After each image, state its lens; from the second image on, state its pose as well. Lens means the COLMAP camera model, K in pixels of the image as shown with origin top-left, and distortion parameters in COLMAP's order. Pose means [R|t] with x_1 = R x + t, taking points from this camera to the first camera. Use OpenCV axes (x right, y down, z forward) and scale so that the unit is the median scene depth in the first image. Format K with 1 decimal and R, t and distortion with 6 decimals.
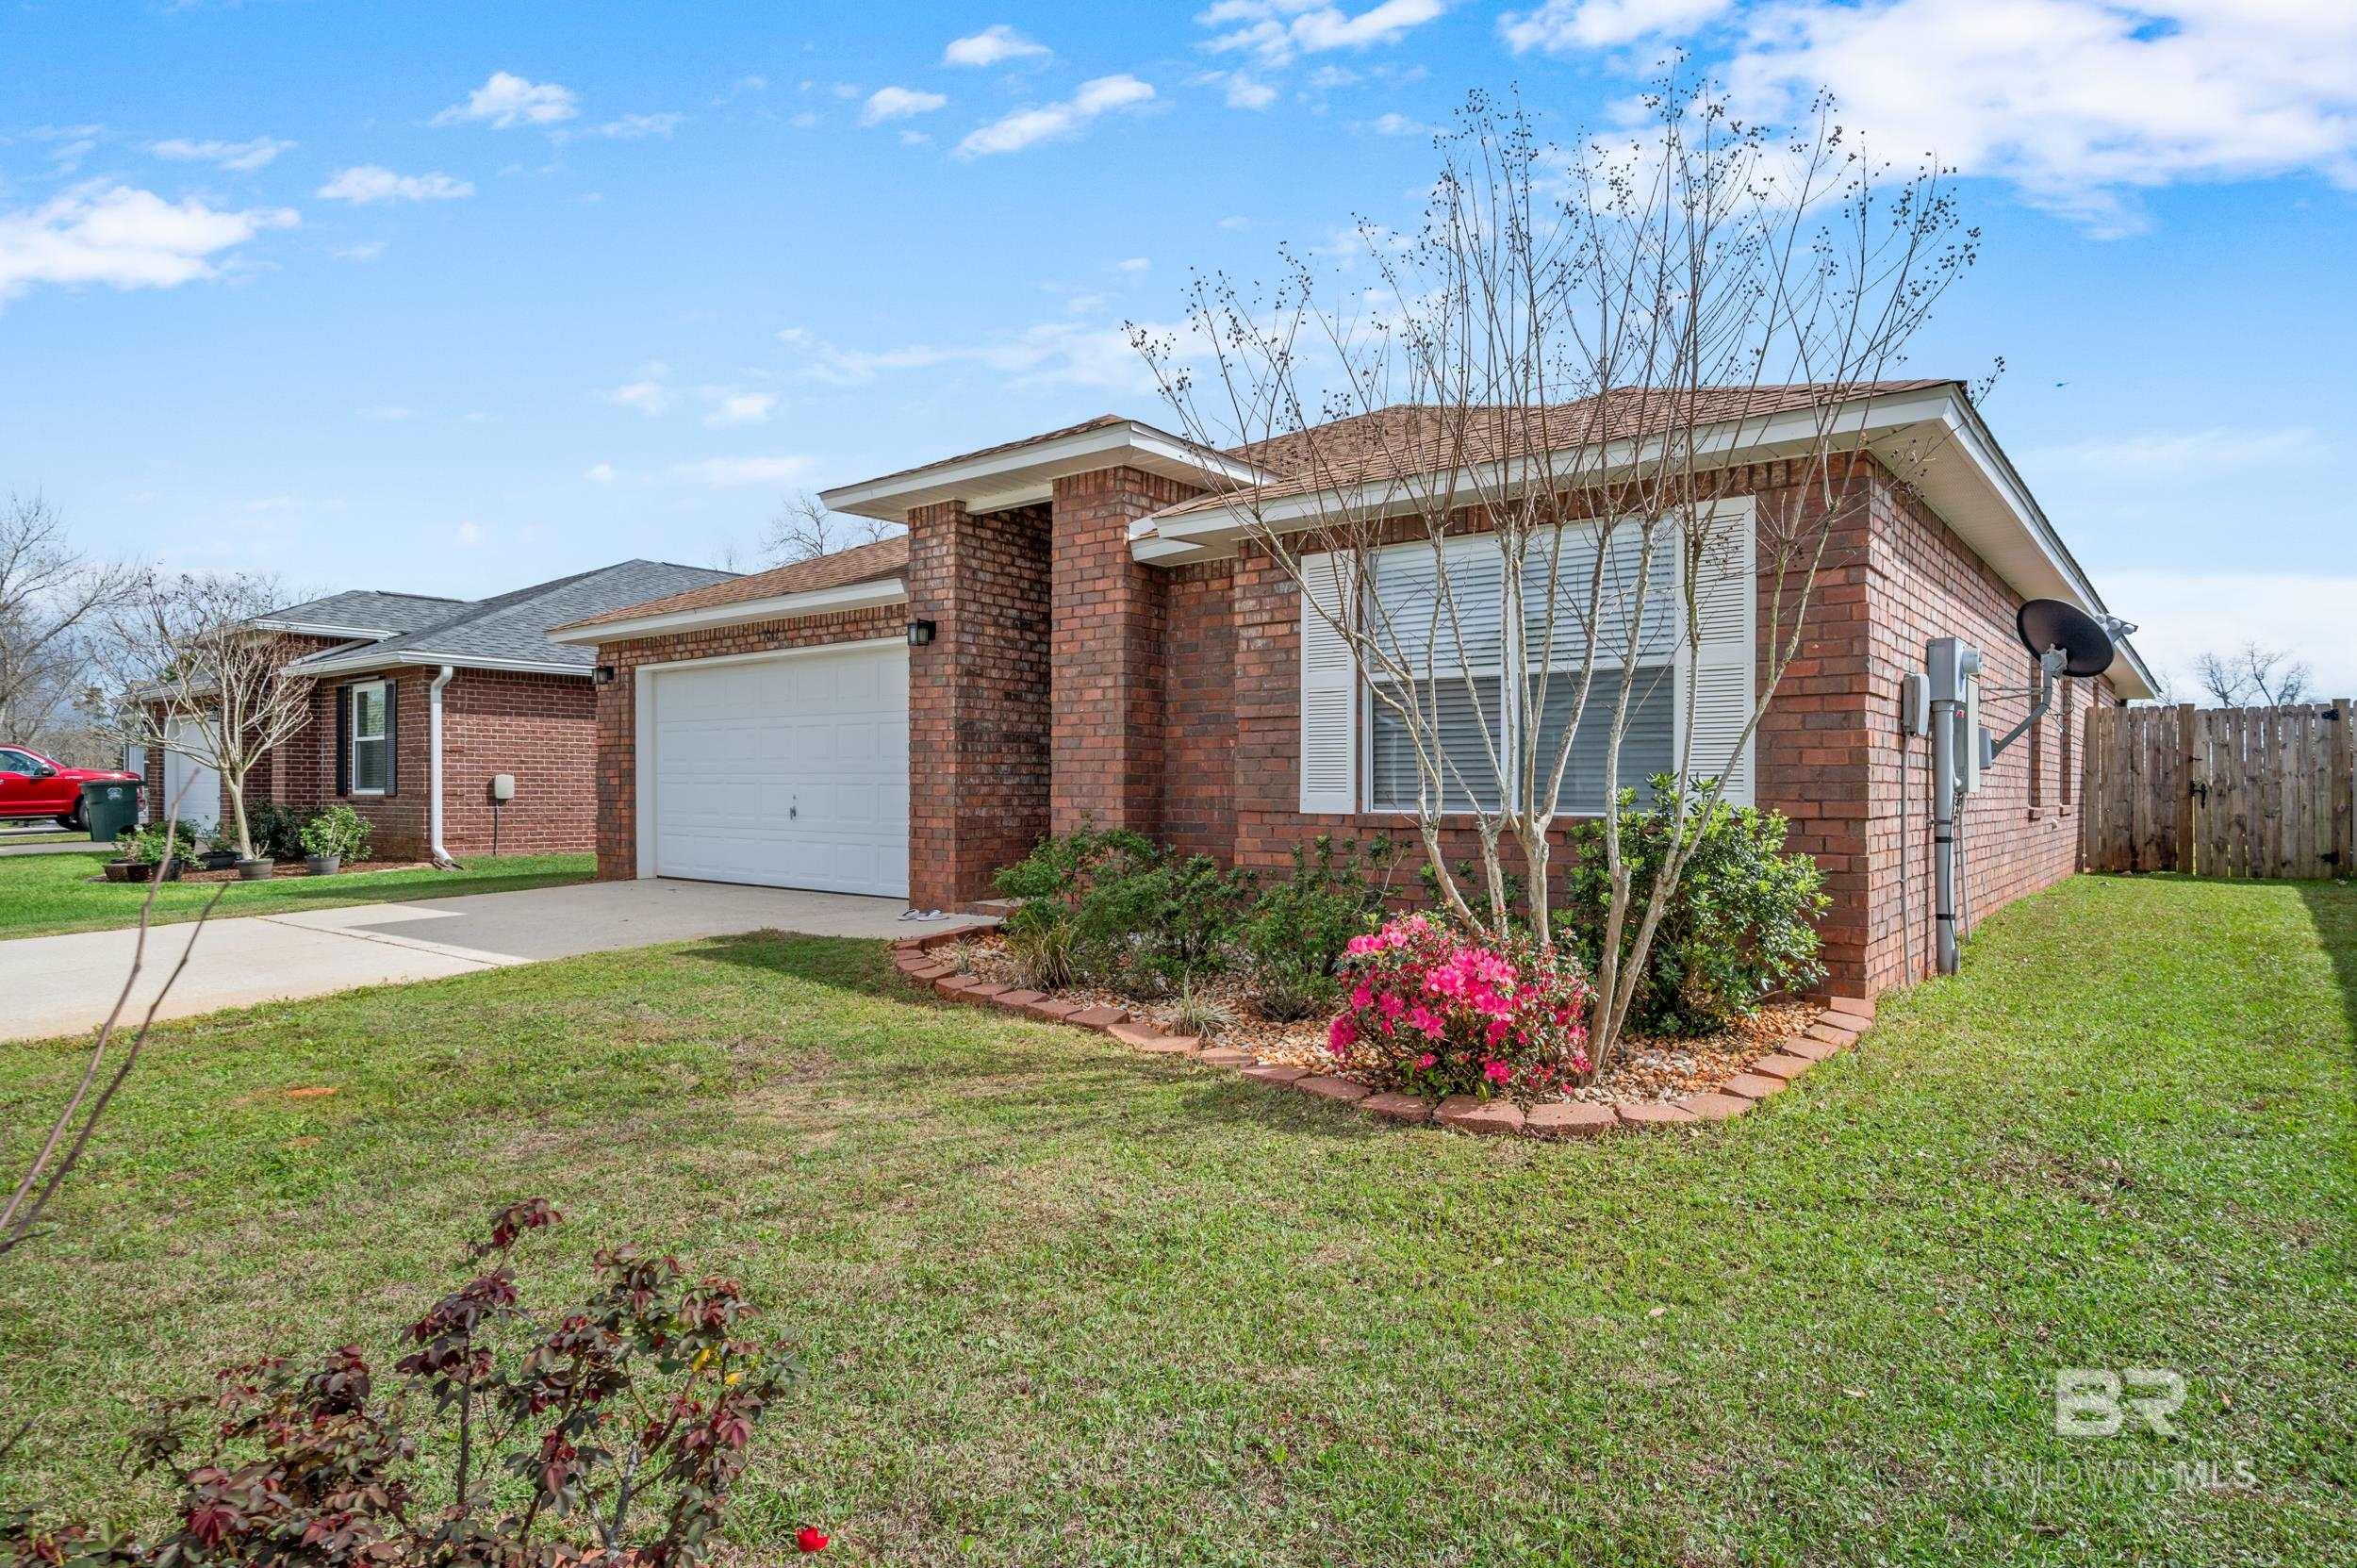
lens RADIAL K [[1274.6, 0, 1183.4], [0, 1274.6, 798.3], [0, 0, 1]] dist [0.005186, 0.000226]
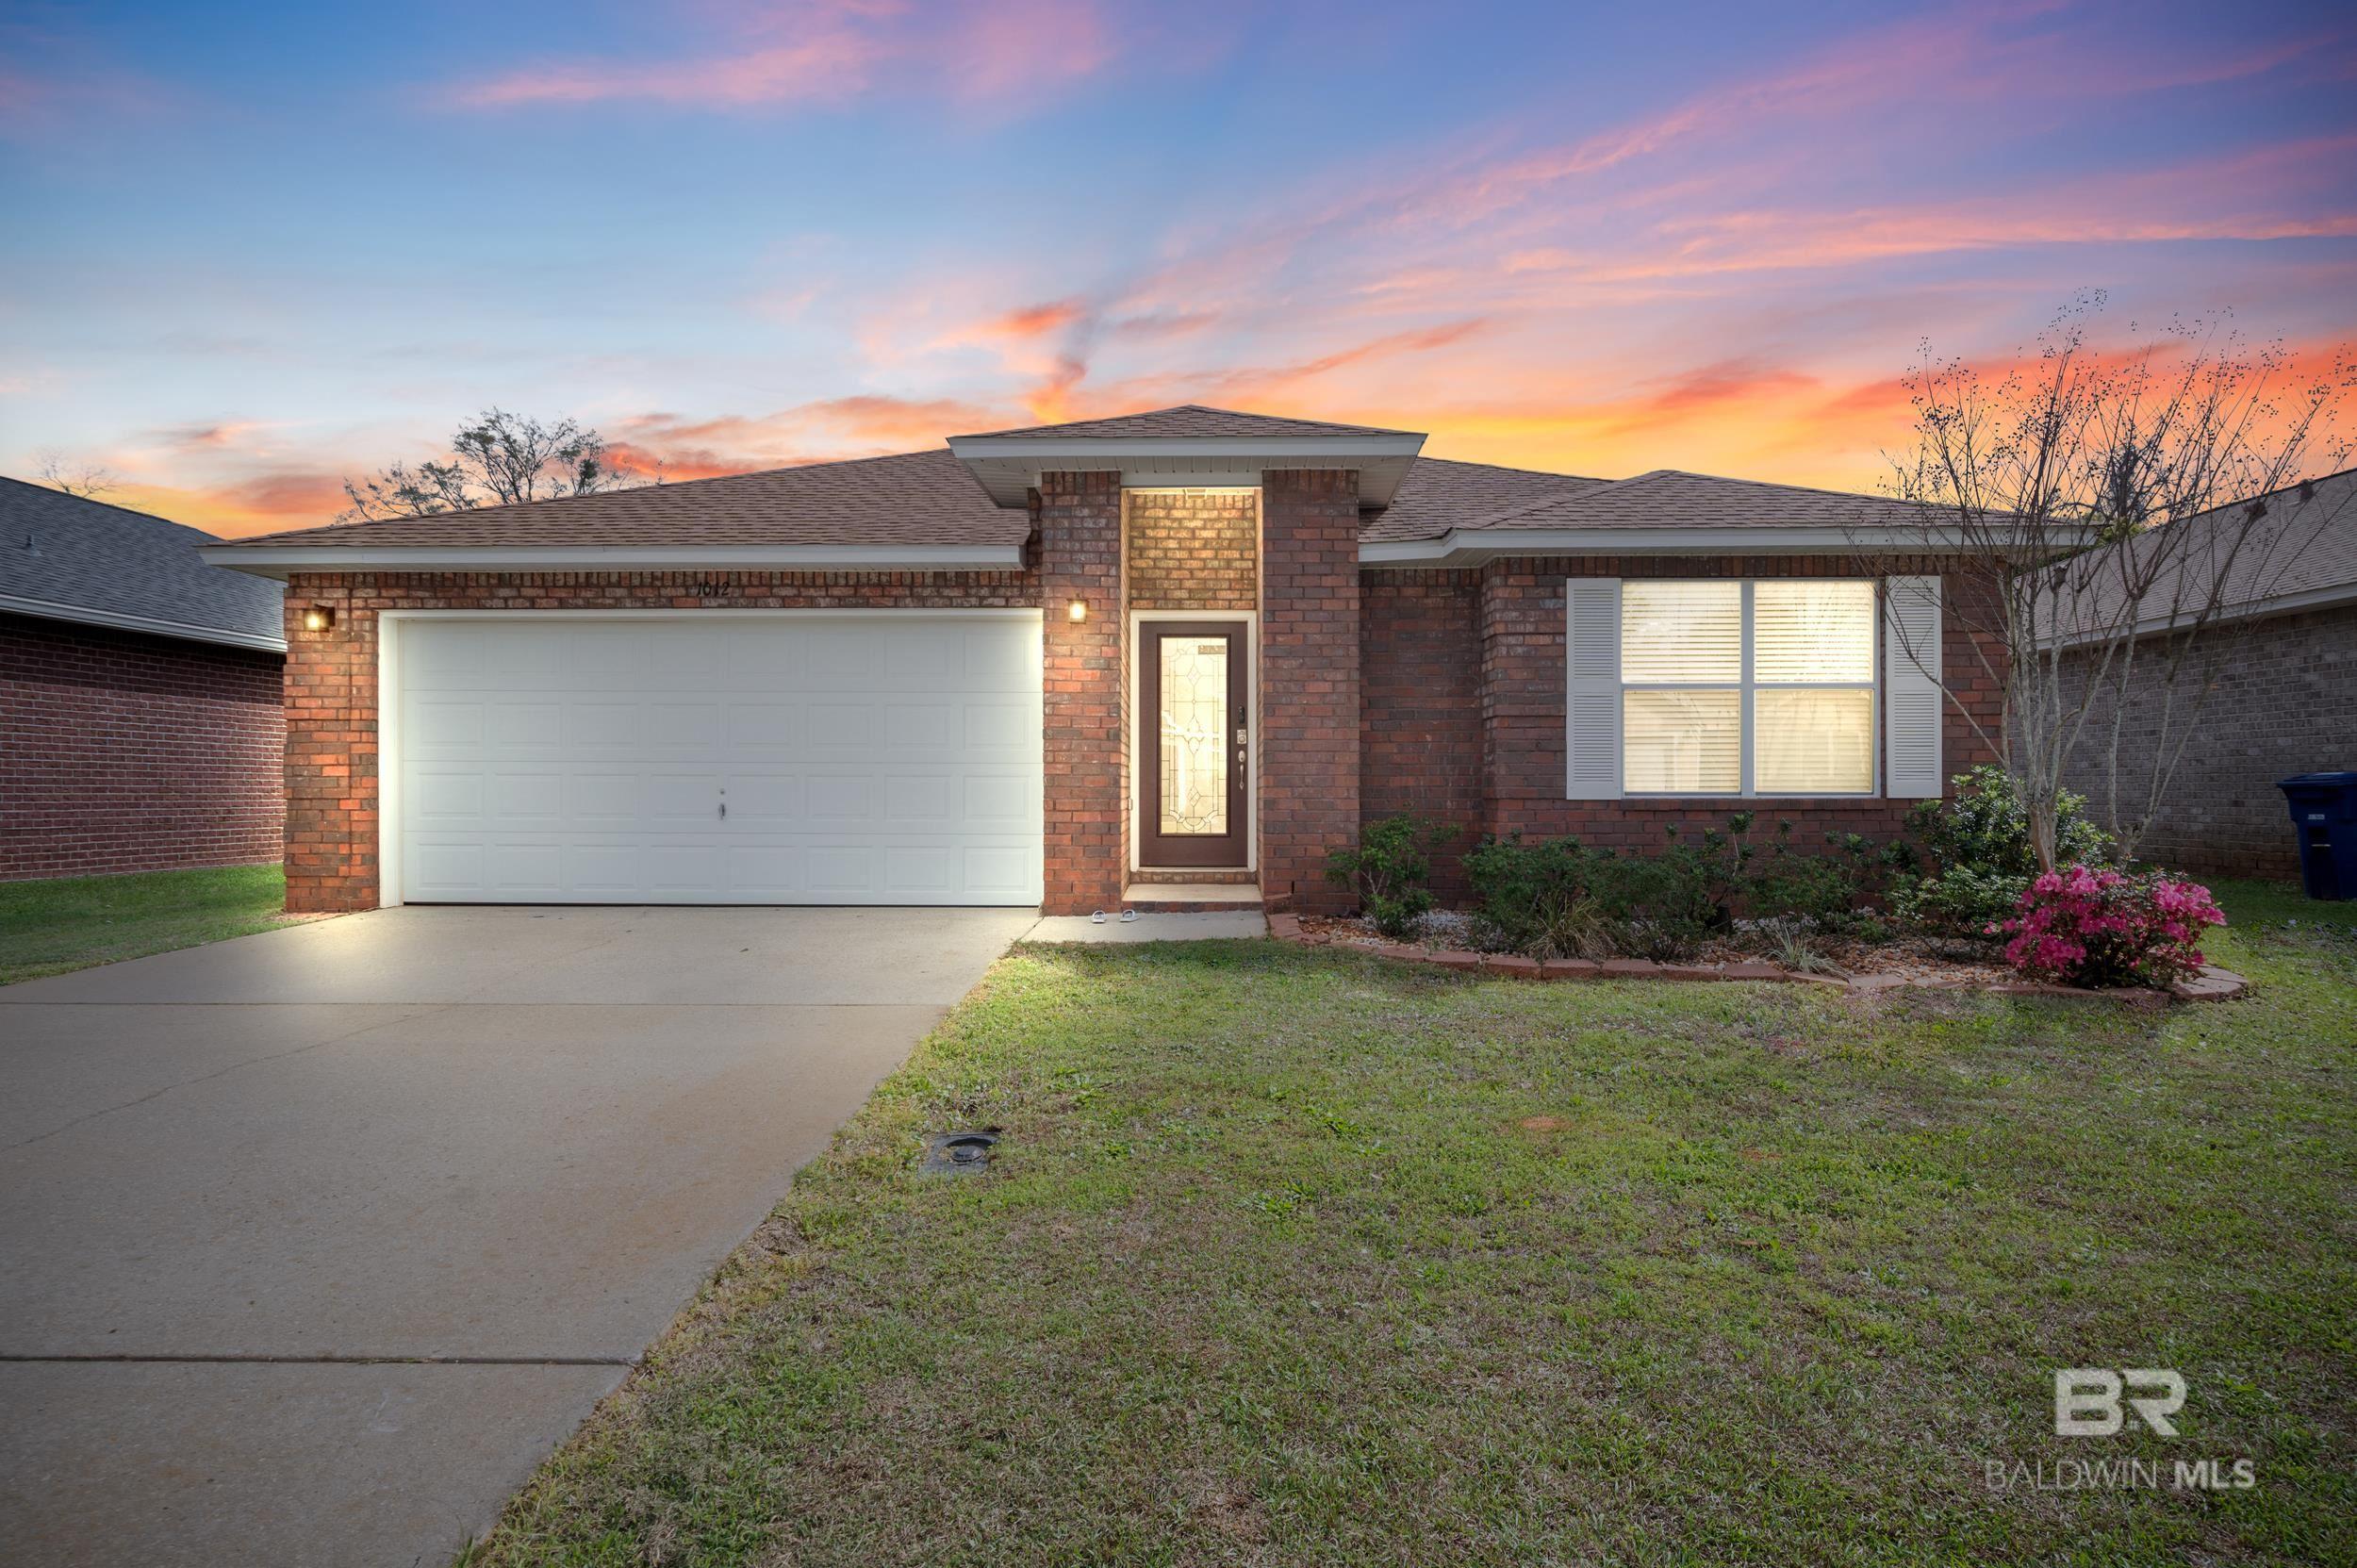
lens RADIAL K [[1274.6, 0, 1181.4], [0, 1274.6, 781.3], [0, 0, 1]] dist [0.005186, 0.000226]
pose [[0.799112, -0.000321, 0.601182, -0.778095], [0.006923, 0.999938, -0.008669, 0.002385], [-0.601143, 0.011090, 0.799065, 0.249210]]
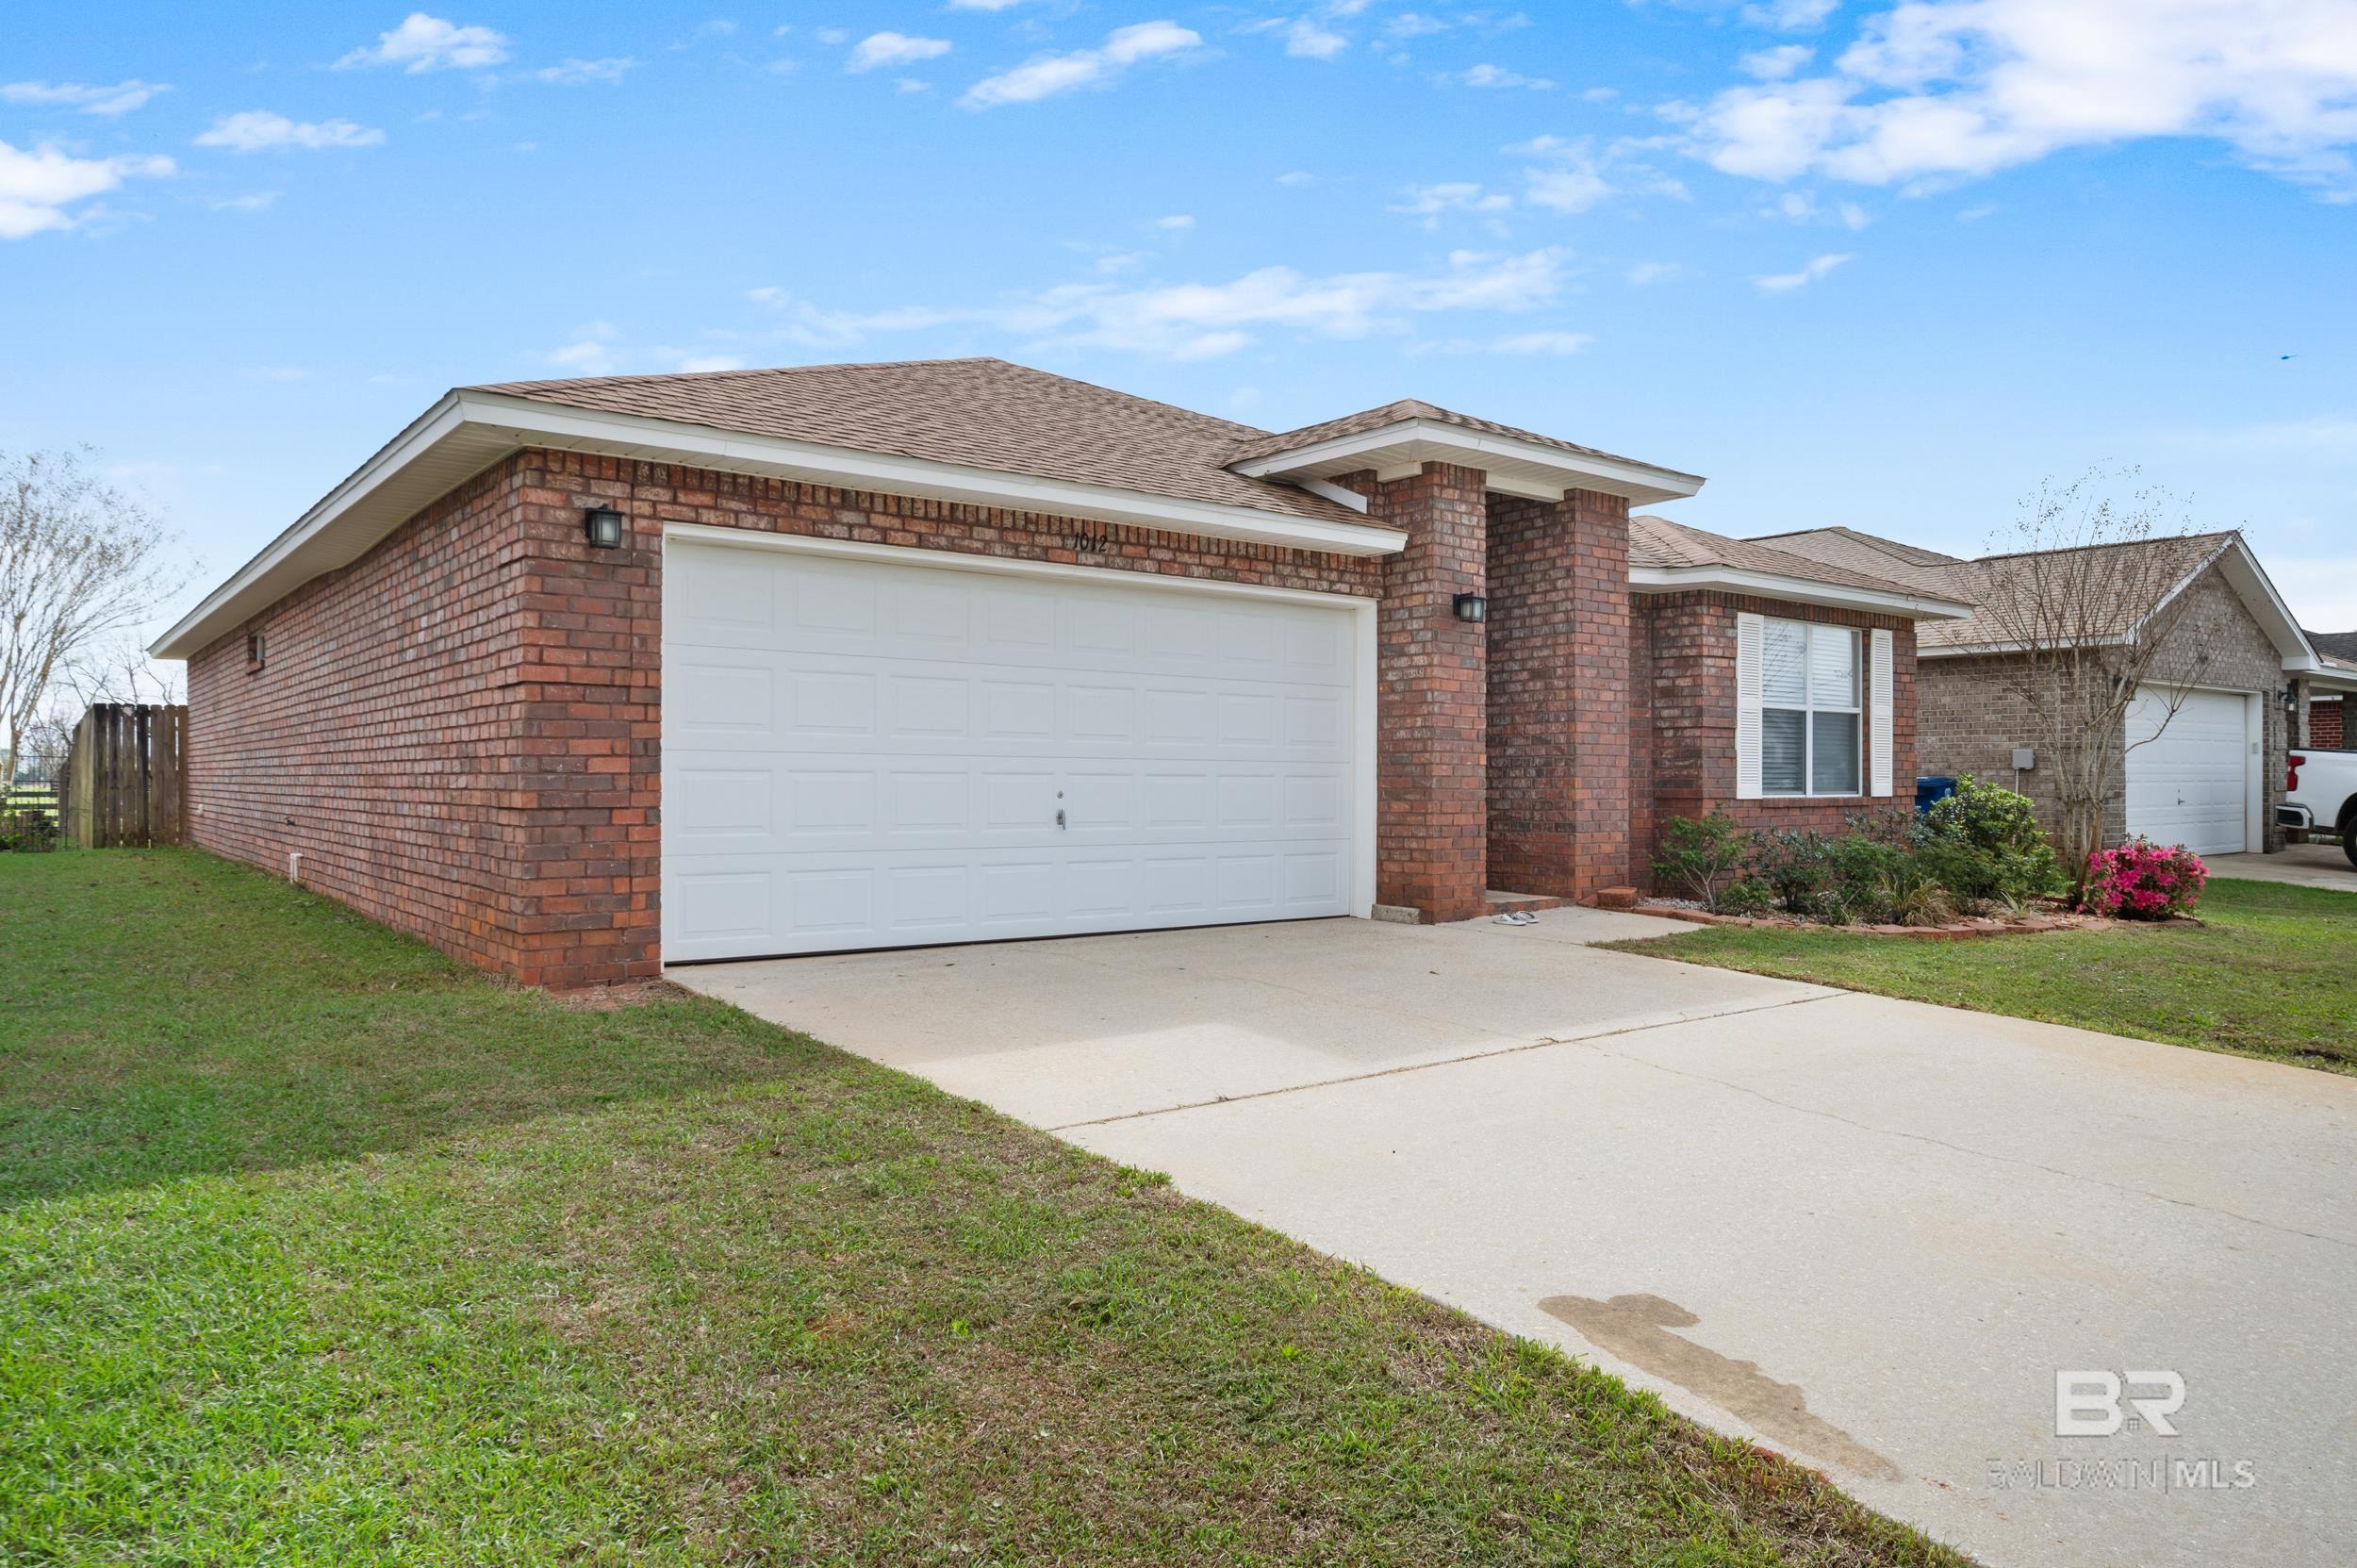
lens RADIAL K [[1549.6, 0, 1173.2], [0, 1549.6, 784.1], [0, 0, 1]] dist [0.007780, 0.000278]
pose [[0.221951, -0.001989, 0.975056, -1.469852], [0.007838, 0.999969, 0.000256, -0.008313], [-0.975026, 0.007586, 0.221960, 1.072687]]
